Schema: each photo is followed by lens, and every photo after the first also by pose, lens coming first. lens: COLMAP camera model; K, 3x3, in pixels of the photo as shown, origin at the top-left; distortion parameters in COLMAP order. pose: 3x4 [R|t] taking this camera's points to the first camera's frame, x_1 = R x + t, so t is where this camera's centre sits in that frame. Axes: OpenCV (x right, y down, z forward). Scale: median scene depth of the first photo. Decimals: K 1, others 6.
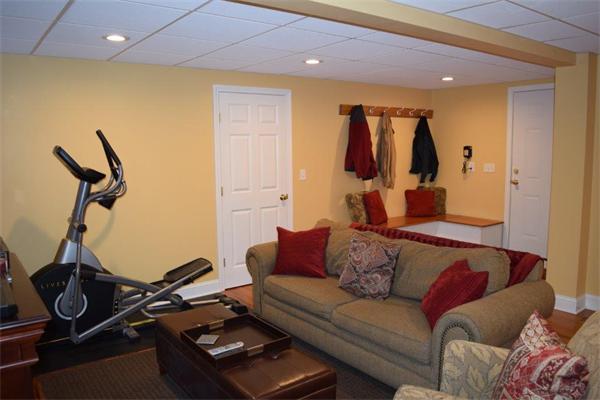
lens RADIAL K [[476.5, 0, 301.1], [0, 476.5, 197.8], [0, 0, 1]] dist [-0.090484, 0.001935]
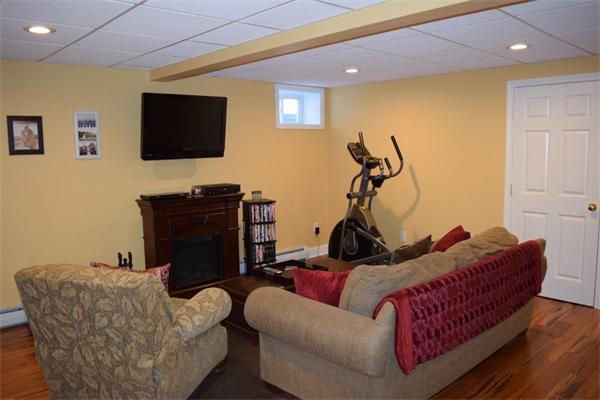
lens RADIAL K [[476.5, 0, 301.1], [0, 476.5, 197.8], [0, 0, 1]] dist [-0.090484, 0.001935]
pose [[0.110918, 0.107952, -0.987949, 0.738901], [-0.101799, 0.990088, 0.096757, -0.046036], [0.988602, 0.089840, 0.120808, 0.460630]]
